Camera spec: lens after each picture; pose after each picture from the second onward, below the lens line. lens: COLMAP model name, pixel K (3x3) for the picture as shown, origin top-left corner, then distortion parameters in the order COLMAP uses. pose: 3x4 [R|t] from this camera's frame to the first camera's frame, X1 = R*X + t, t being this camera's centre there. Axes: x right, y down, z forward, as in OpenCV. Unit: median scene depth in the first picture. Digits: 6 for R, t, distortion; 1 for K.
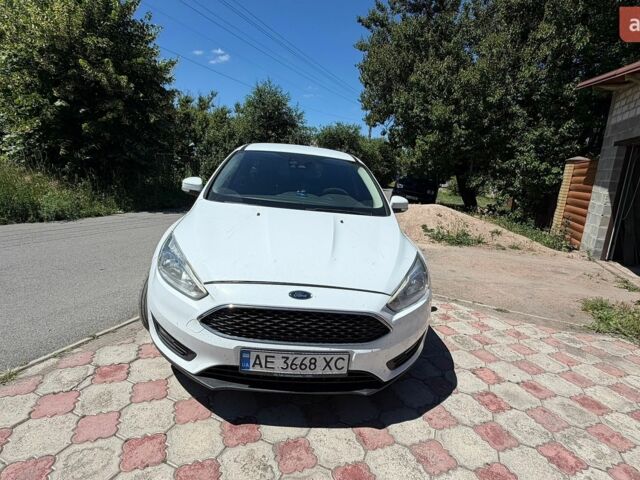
lens RADIAL K [[338.9, 0, 317.2], [0, 338.9, 240.4], [0, 0, 1]] dist [-0.010520, 0.002260]
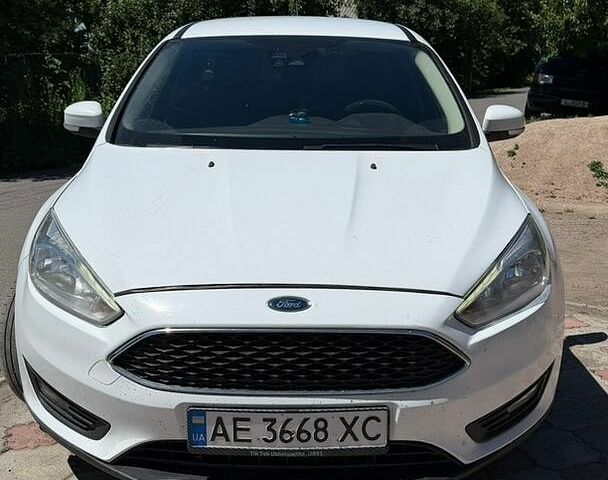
lens RADIAL K [[757.9, 0, 305.7], [0, 757.9, 240.4], [0, 0, 1]] dist [0.078570, 0.000000]
pose [[0.993411, -0.068643, -0.091777, 0.086521], [0.070904, 0.997249, 0.021603, 0.030977], [0.090042, -0.027968, 0.995545, -0.188379]]
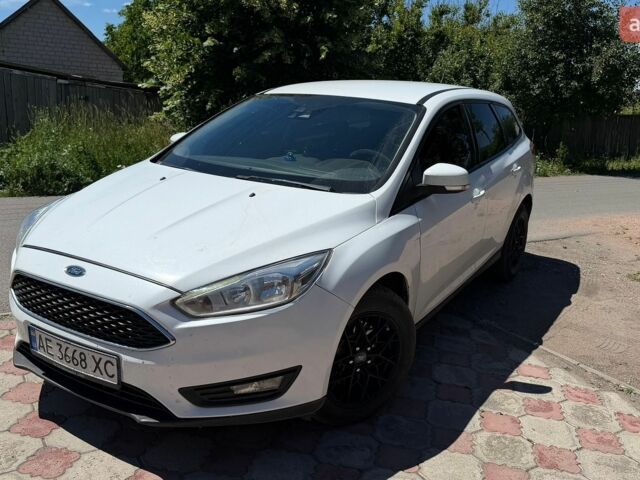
lens RADIAL K [[602.0, 0, 325.2], [0, 602.0, 240.8], [0, 0, 1]] dist [0.051863, 0.000000]
pose [[0.816395, 0.090550, -0.570350, 1.128134], [-0.102306, 0.994687, 0.011479, 0.009389], [0.568359, 0.048979, 0.821321, 0.123045]]
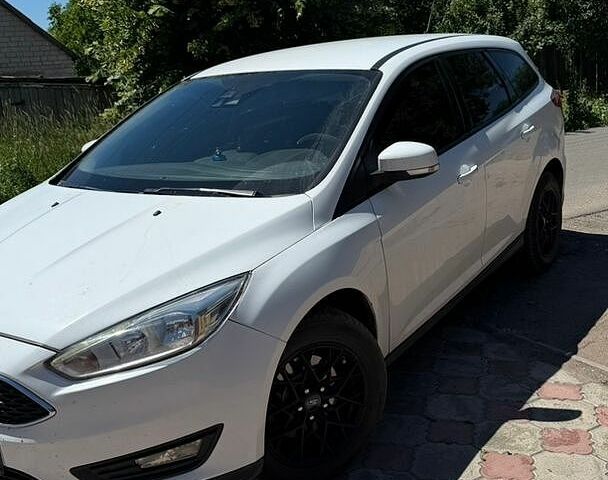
lens RADIAL K [[757.9, 0, 307.4], [0, 757.9, 235.6], [0, 0, 1]] dist [0.078570, 0.000000]
pose [[0.781128, -0.007122, -0.624331, 1.299297], [0.016493, 0.999821, 0.009230, -0.033926], [0.624153, -0.017506, 0.781106, 0.250334]]
